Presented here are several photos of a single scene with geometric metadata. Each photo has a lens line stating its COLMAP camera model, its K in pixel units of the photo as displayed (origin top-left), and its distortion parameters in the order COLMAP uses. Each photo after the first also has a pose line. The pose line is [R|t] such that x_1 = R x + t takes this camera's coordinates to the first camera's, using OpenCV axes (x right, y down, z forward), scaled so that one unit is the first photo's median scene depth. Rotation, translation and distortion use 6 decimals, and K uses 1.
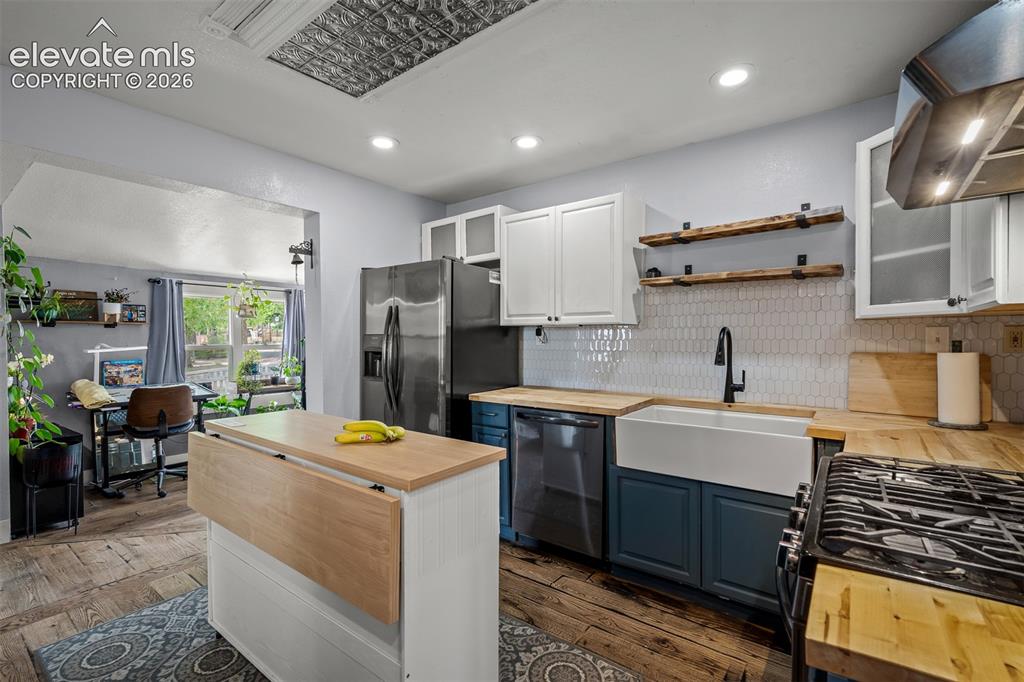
lens RADIAL K [[459.0, 0, 506.4], [0, 459.0, 347.6], [0, 0, 1]] dist [-0.009829, 0.001941]
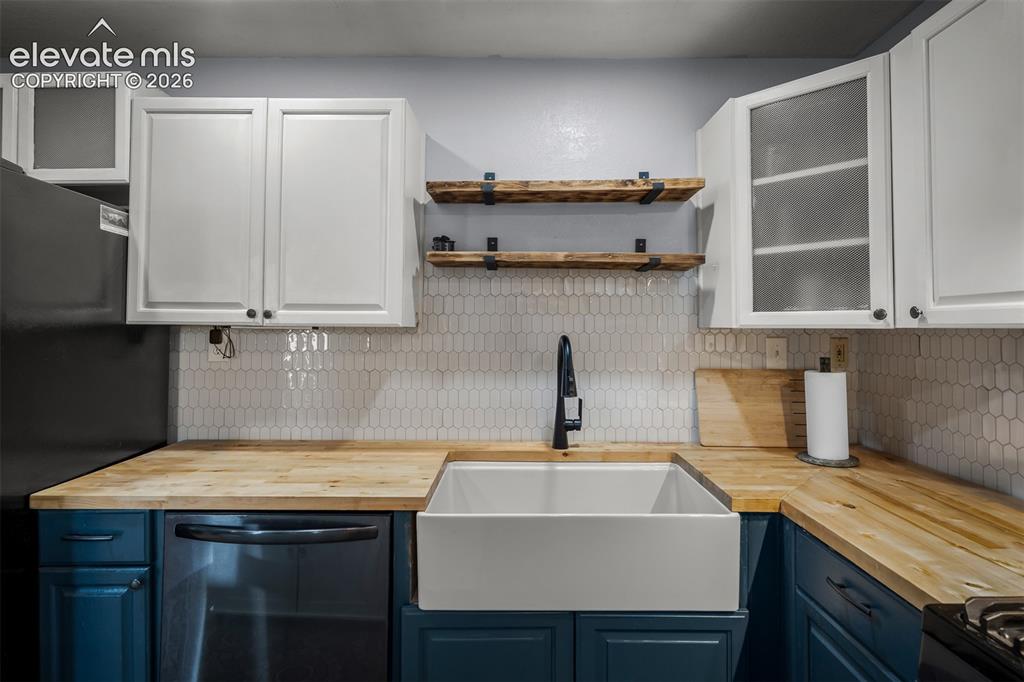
lens RADIAL K [[517.7, 0, 510.9], [0, 517.7, 316.2], [0, 0, 1]] dist [-0.005854, 0.001600]
pose [[0.789777, 0.019647, 0.613079, -0.030392], [0.006604, 0.999157, -0.040527, -0.036543], [-0.613358, 0.036056, 0.788981, 0.390329]]
